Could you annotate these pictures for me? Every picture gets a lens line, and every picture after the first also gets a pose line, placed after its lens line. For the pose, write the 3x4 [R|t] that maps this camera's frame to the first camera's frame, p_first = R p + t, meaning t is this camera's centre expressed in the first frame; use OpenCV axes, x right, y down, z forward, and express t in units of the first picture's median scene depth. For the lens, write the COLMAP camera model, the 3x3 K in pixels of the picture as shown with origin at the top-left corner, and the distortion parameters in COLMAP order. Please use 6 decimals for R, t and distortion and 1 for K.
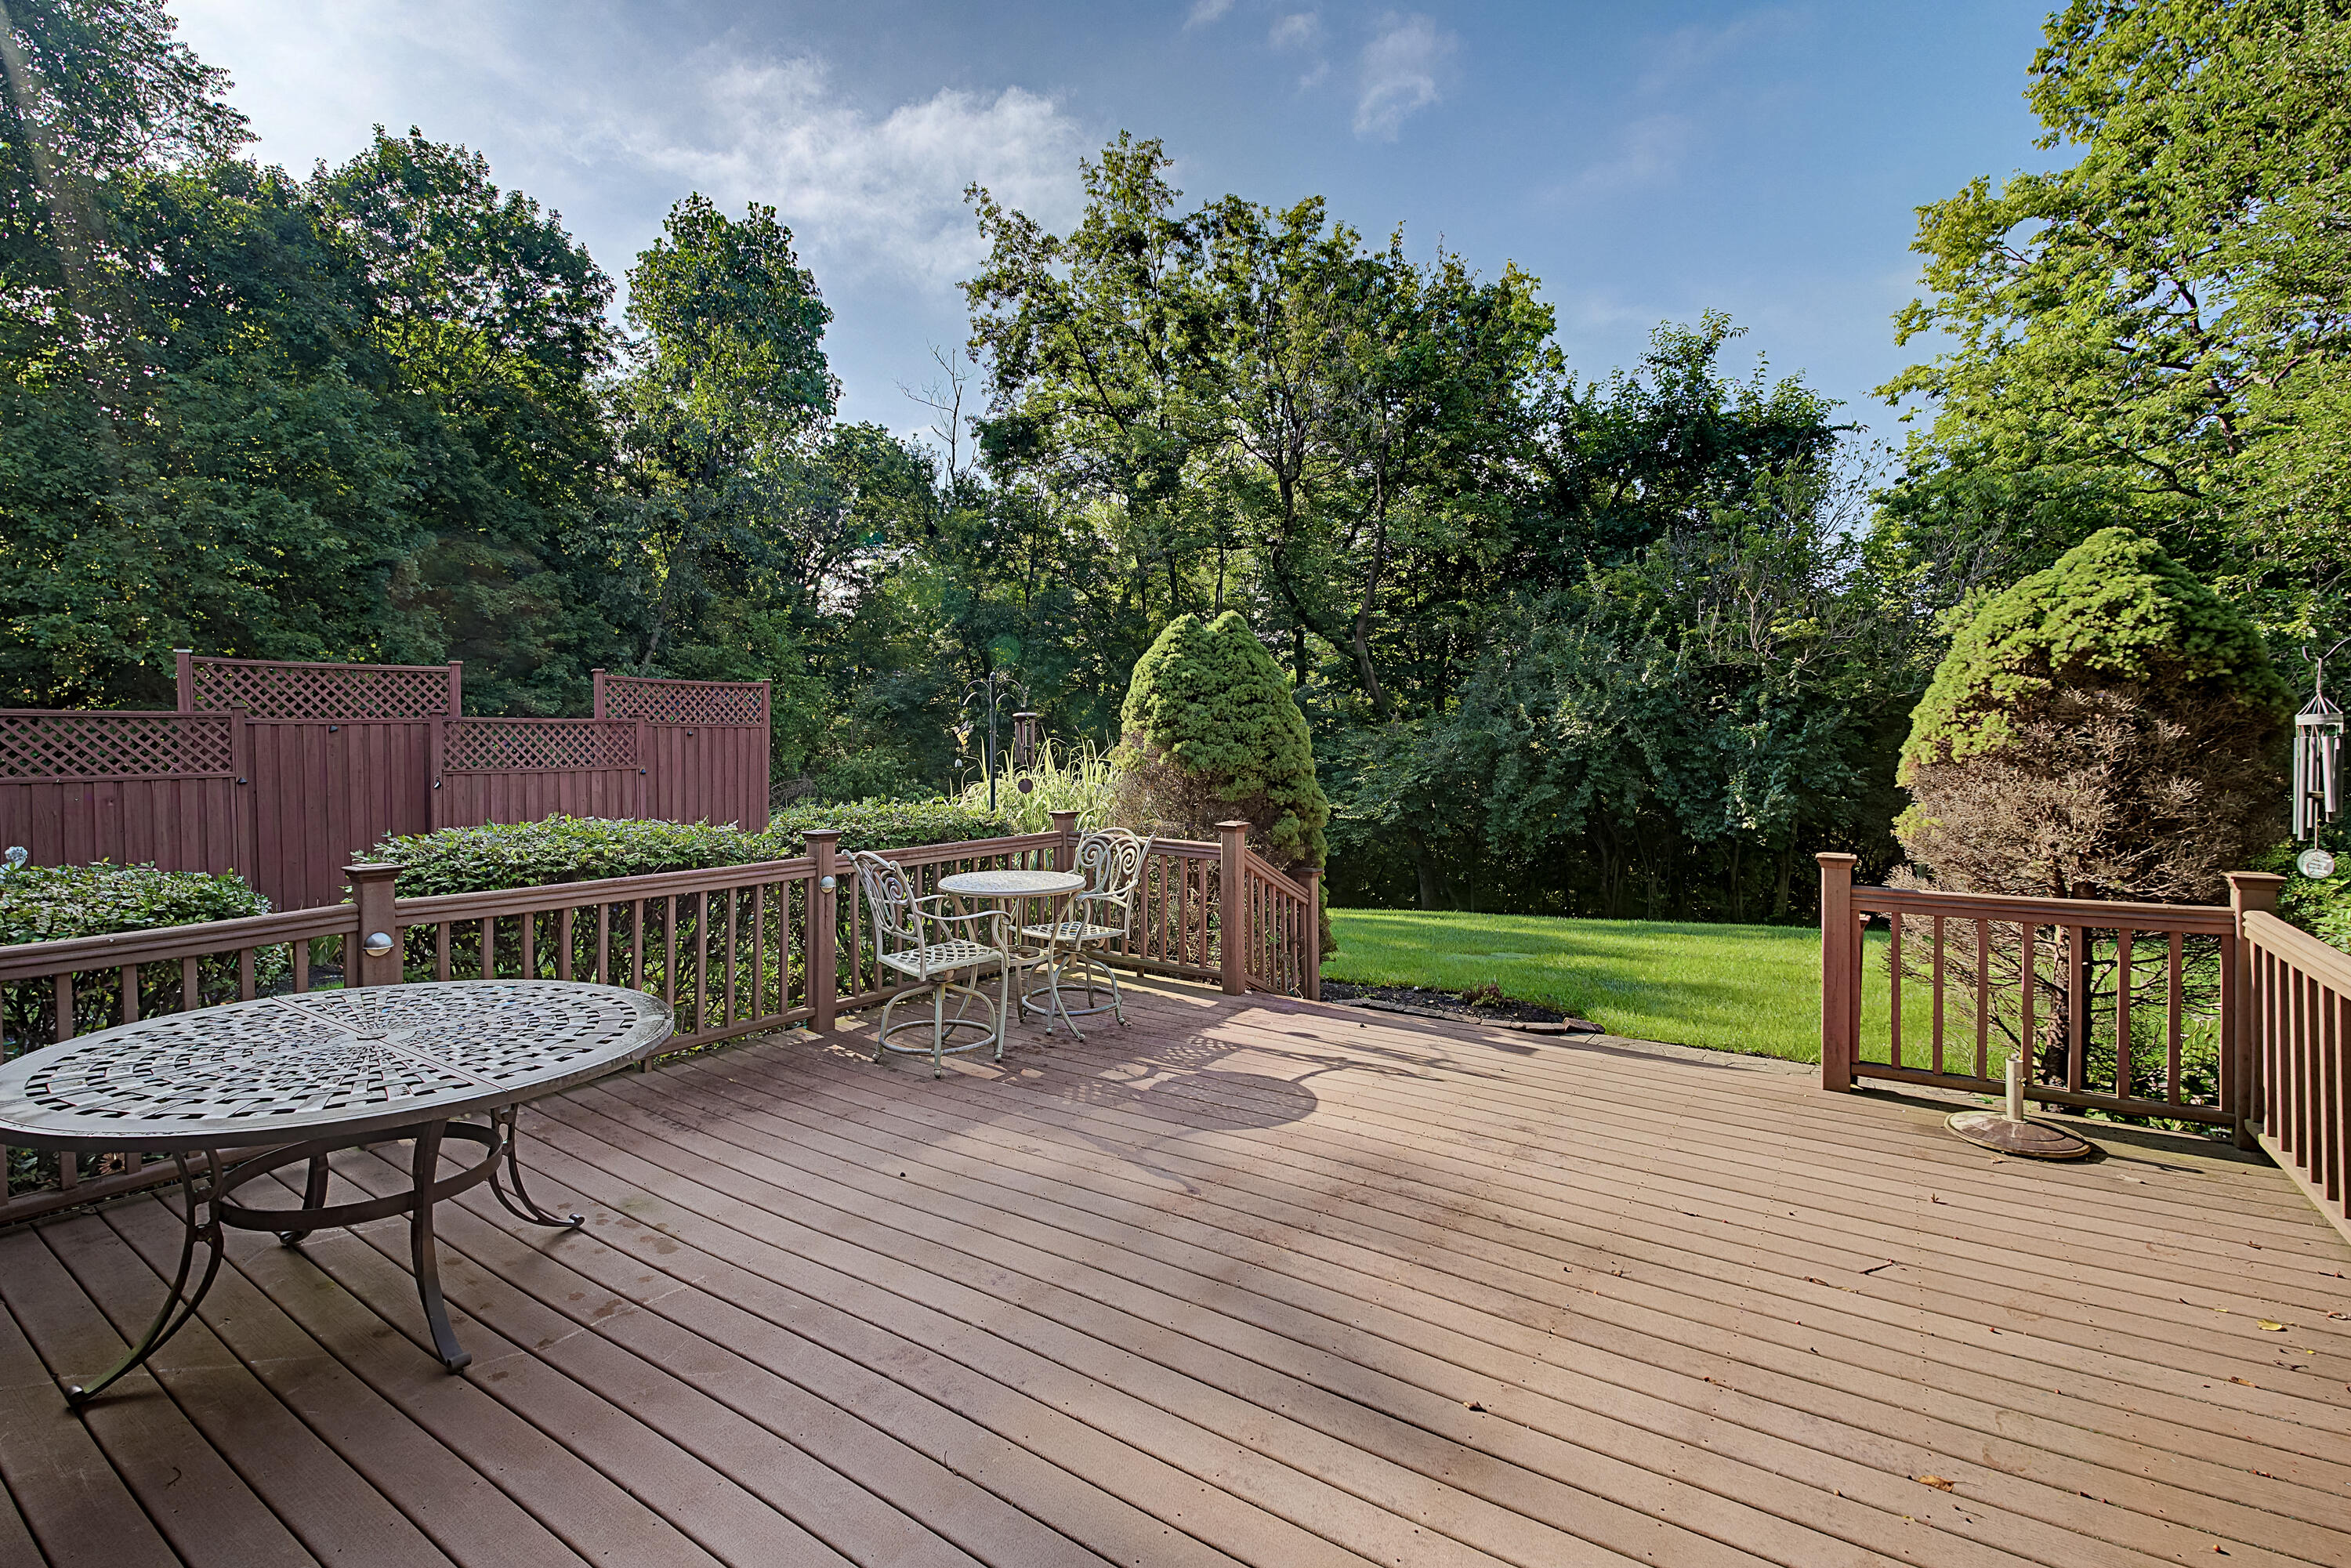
lens RADIAL K [[1057.4, 0, 1184.4], [0, 1057.4, 765.6], [0, 0, 1]] dist [-0.004779, -0.000192]
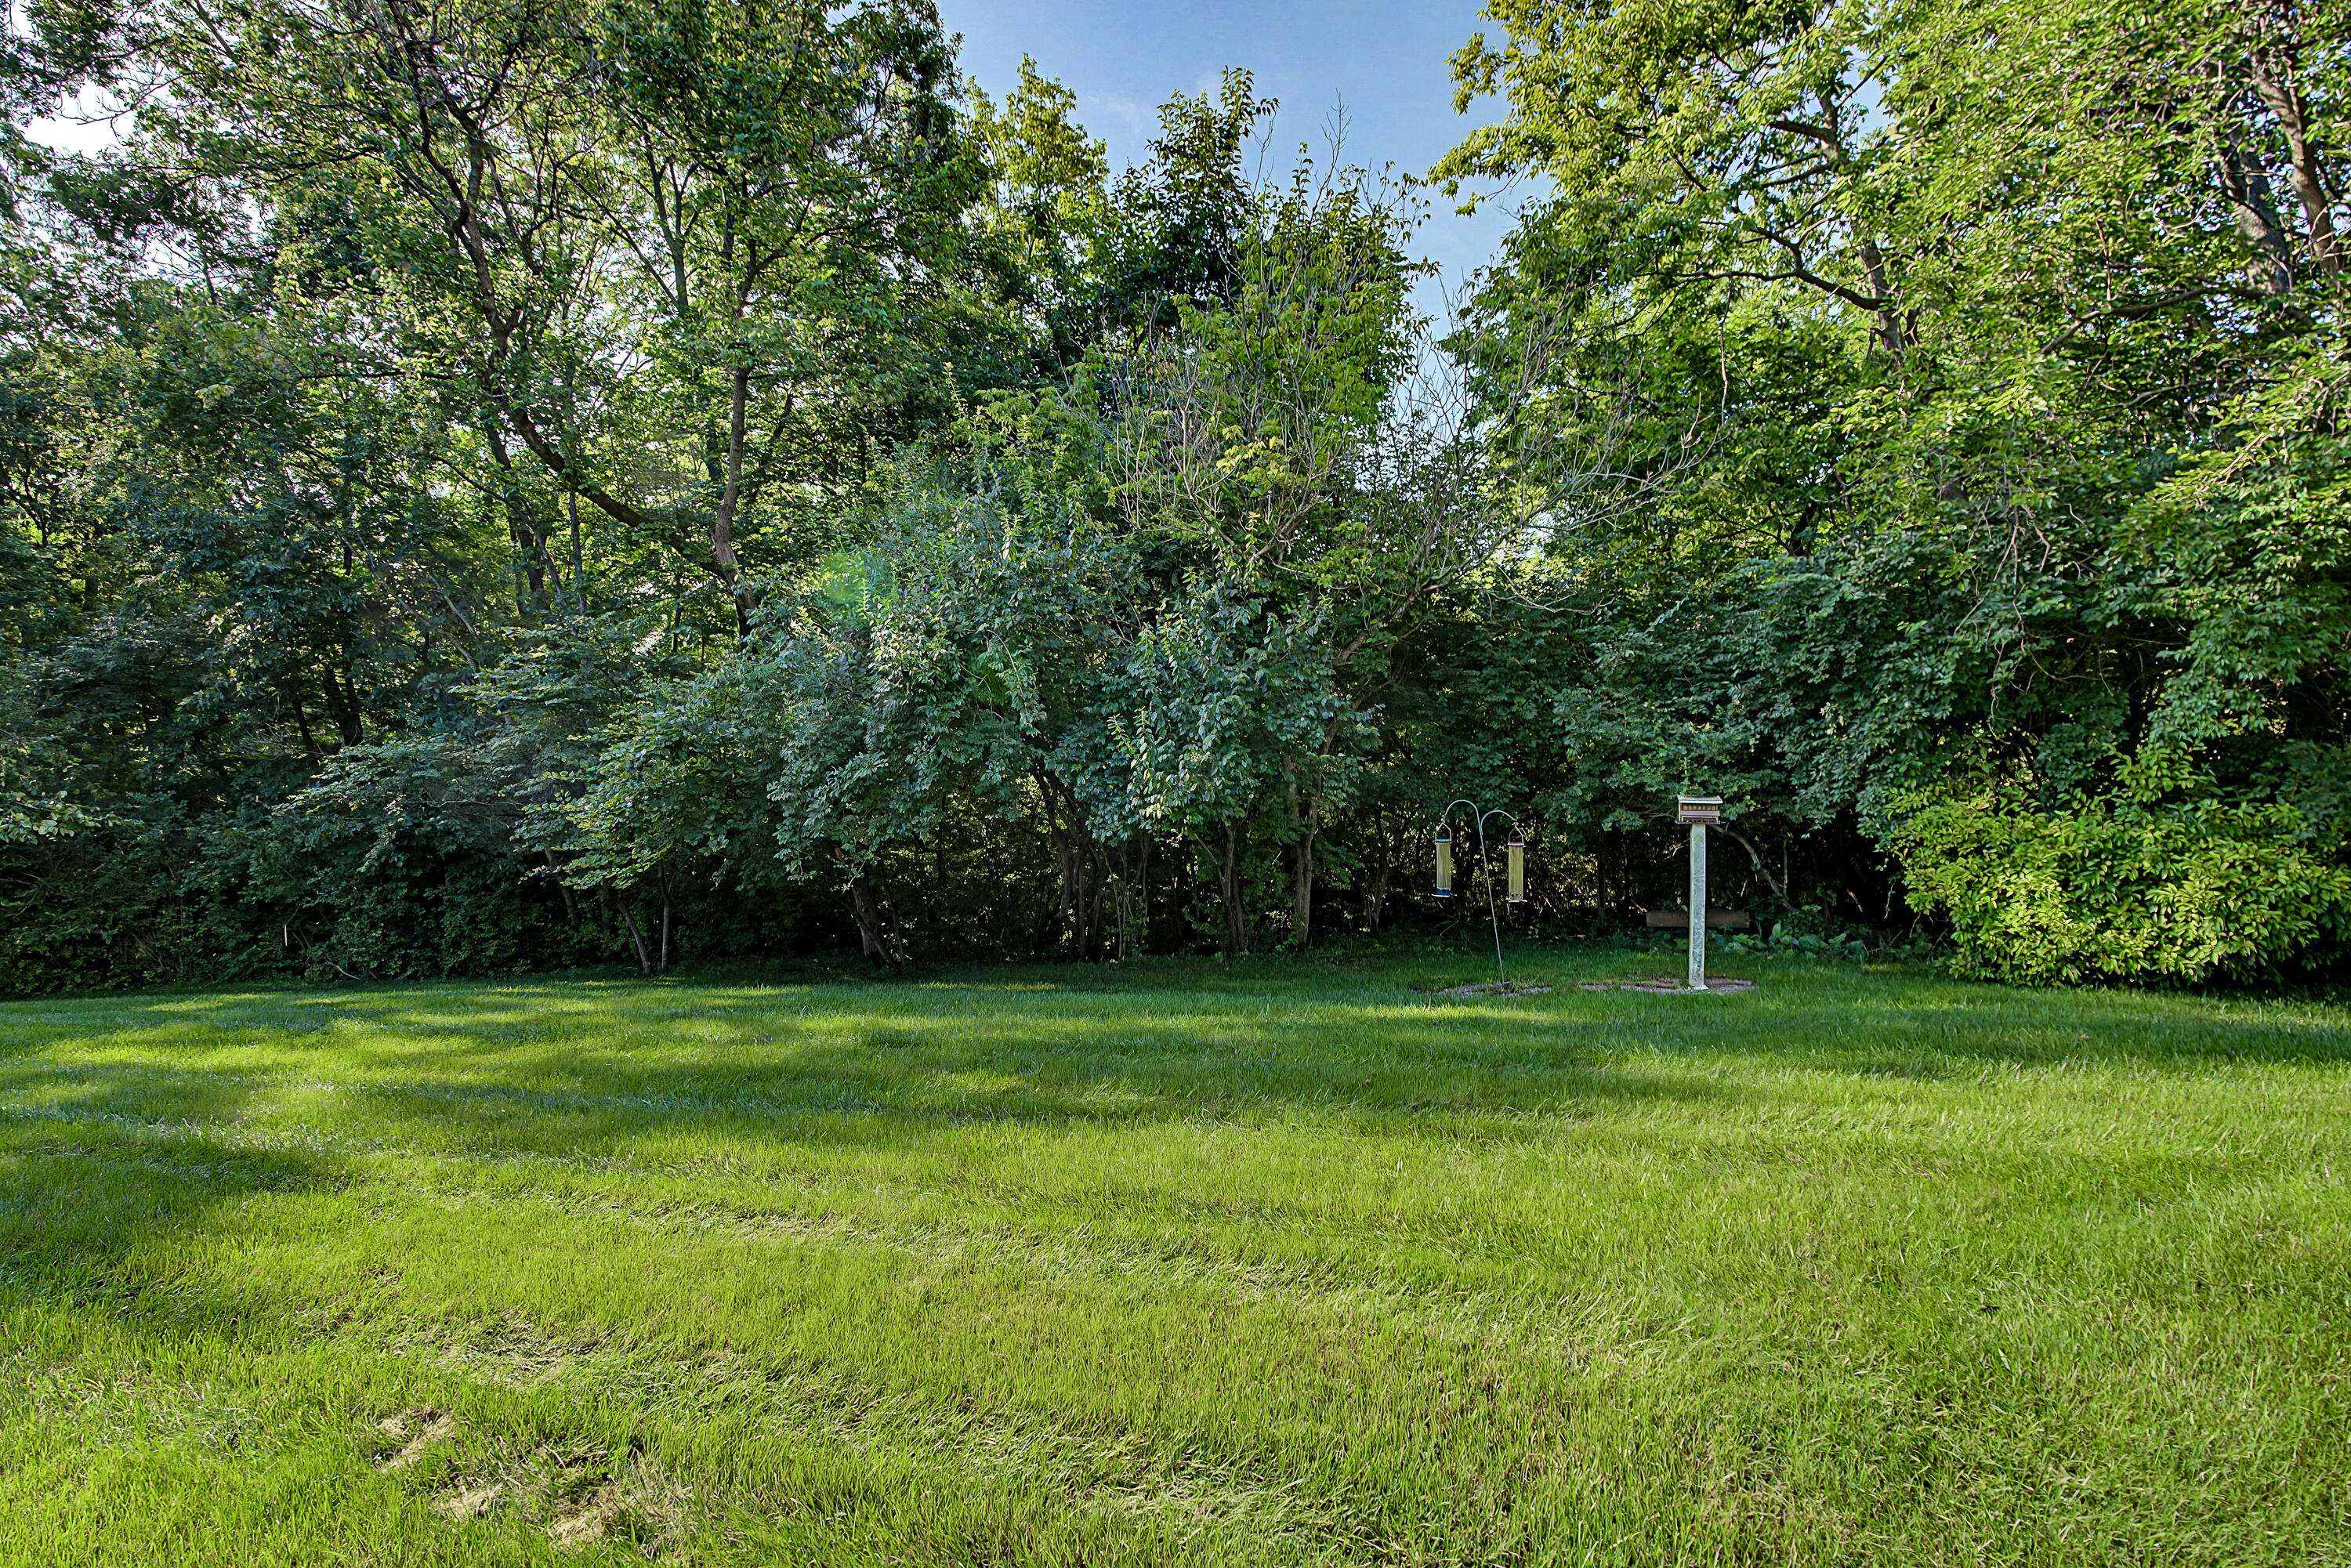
lens RADIAL K [[1057.4, 0, 1184.0], [0, 1057.4, 771.2], [0, 0, 1]] dist [-0.004779, -0.000192]
pose [[0.966803, -0.011657, 0.255256, 0.206599], [0.010763, 0.999930, 0.004897, 0.017155], [-0.255296, -0.001987, 0.966861, 0.242383]]
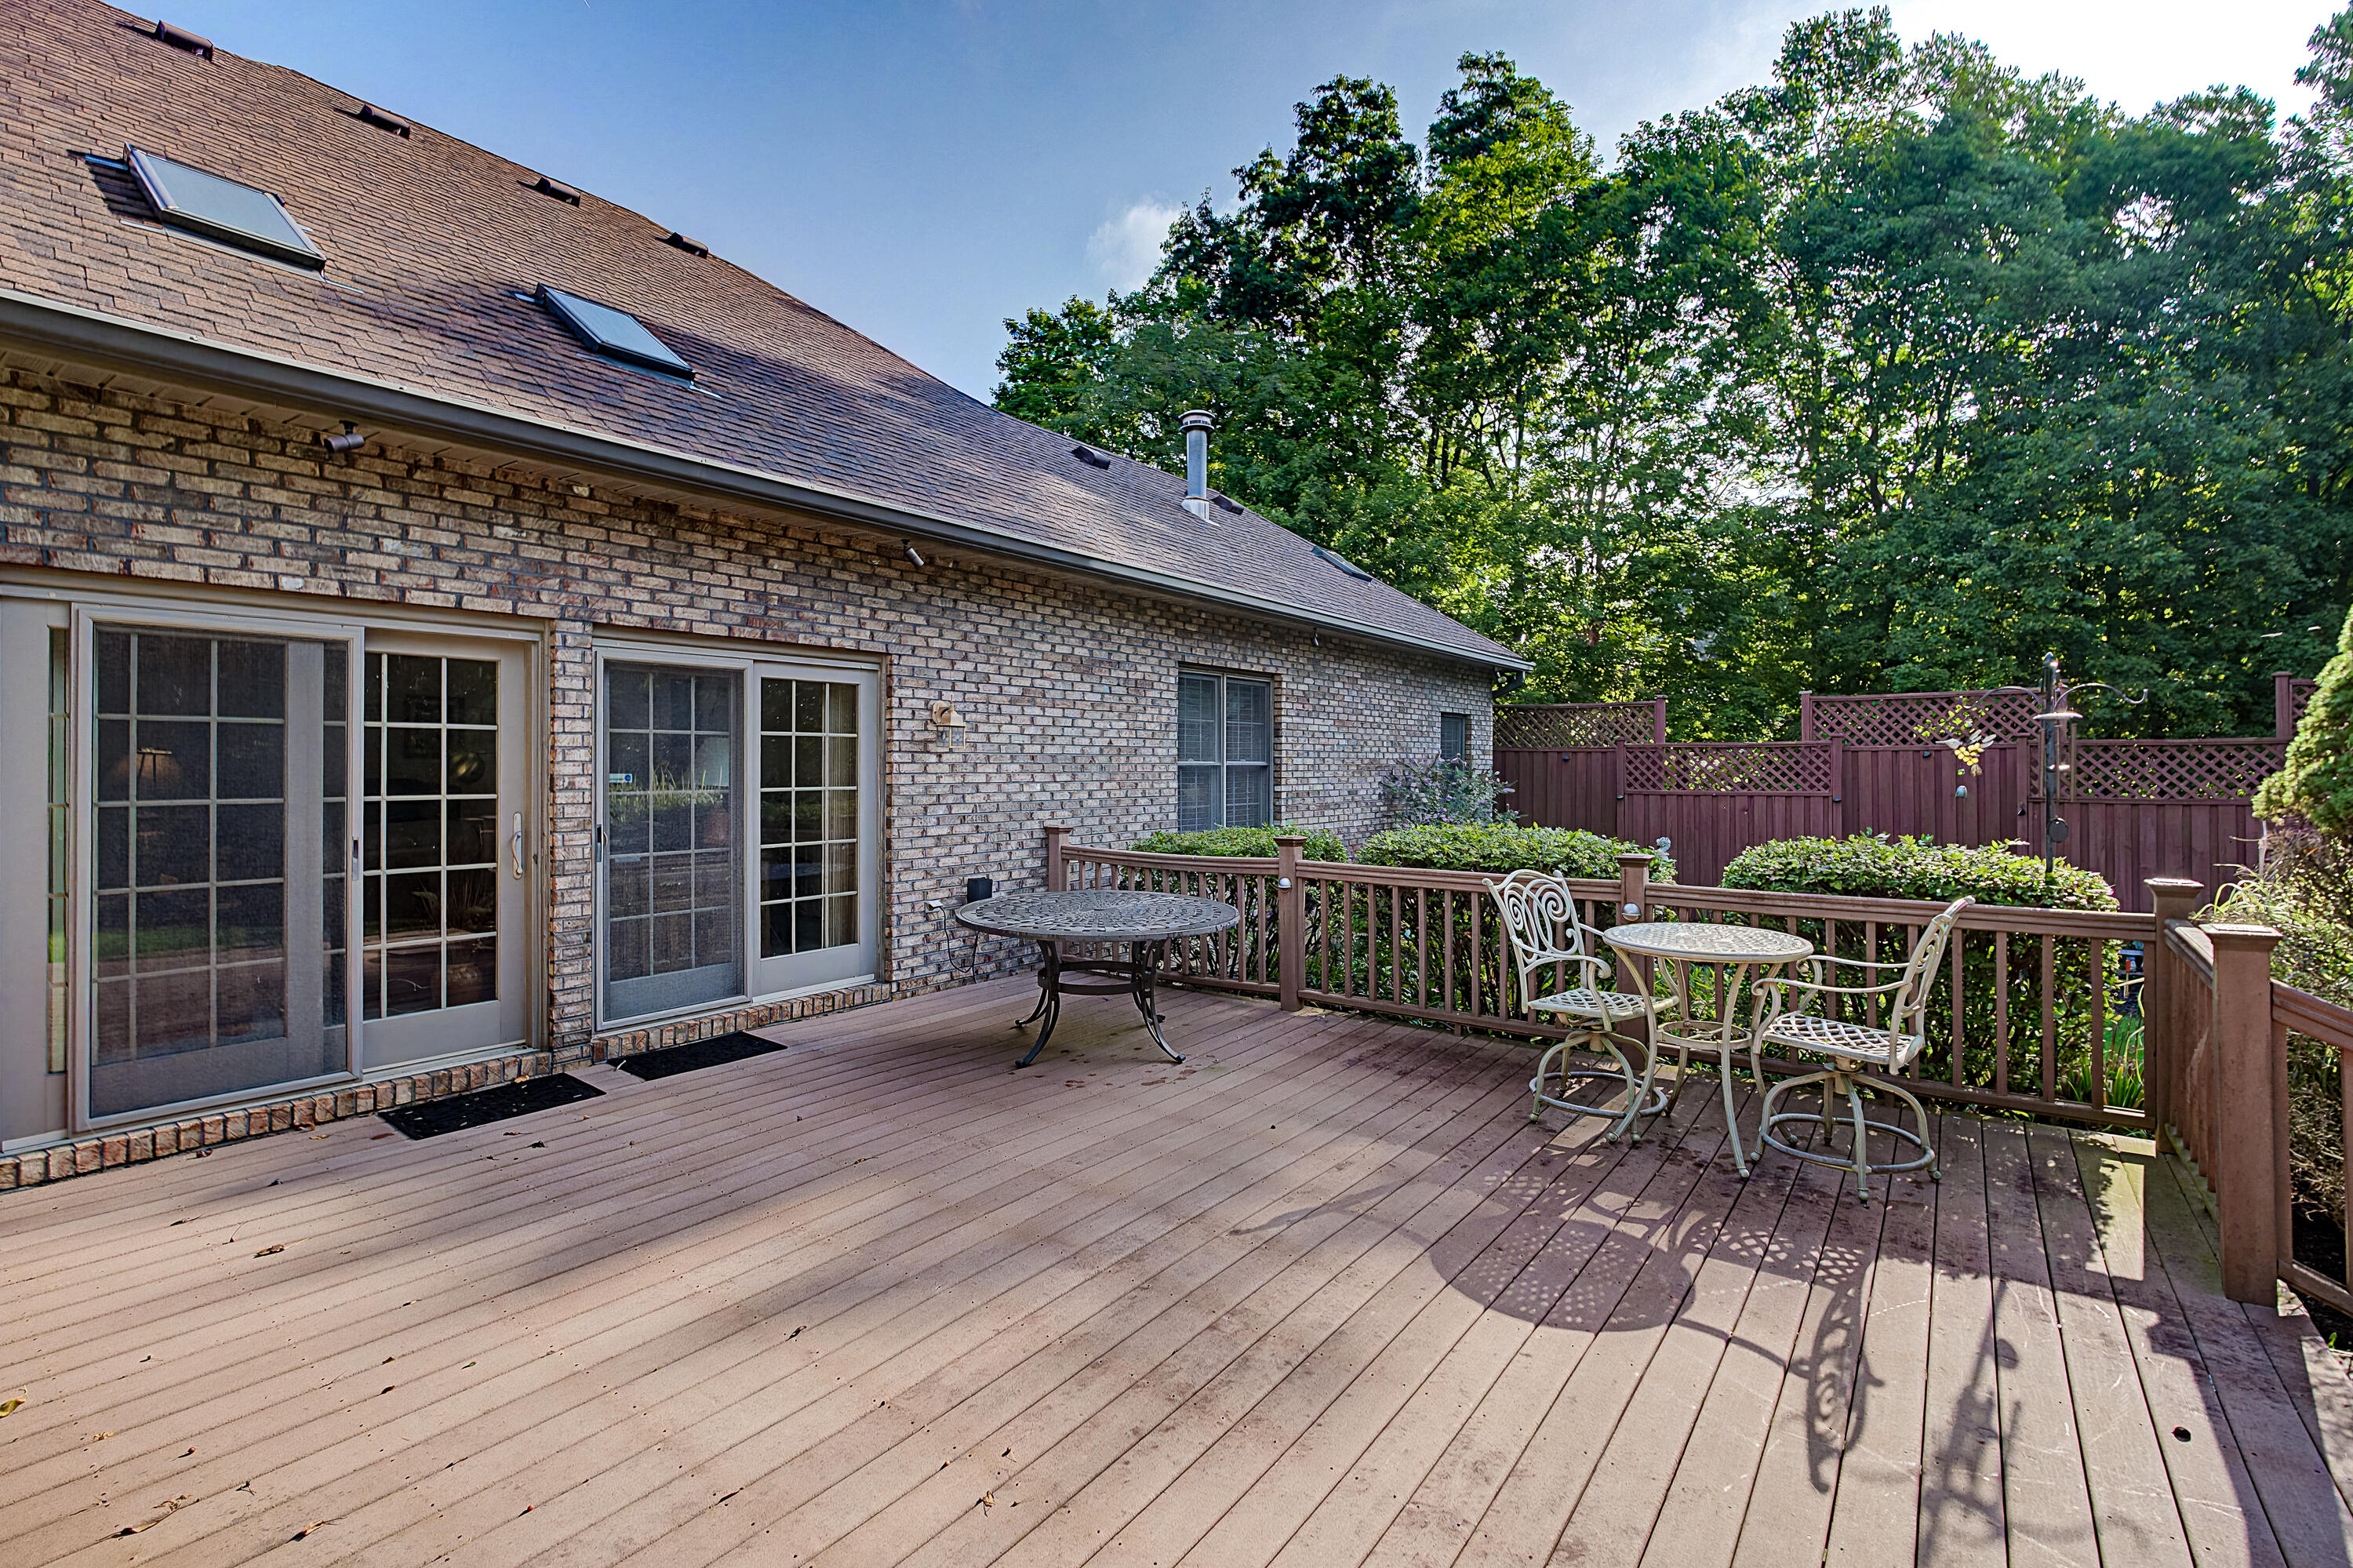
lens RADIAL K [[1058.3, 0, 1189.3], [0, 1058.3, 763.7], [0, 0, 1]] dist [-0.004779, -0.000192]
pose [[-0.042842, -0.005697, -0.999066, 0.774394], [-0.023891, 0.999704, -0.004676, -0.006753], [0.998796, 0.023668, -0.042965, 0.806181]]
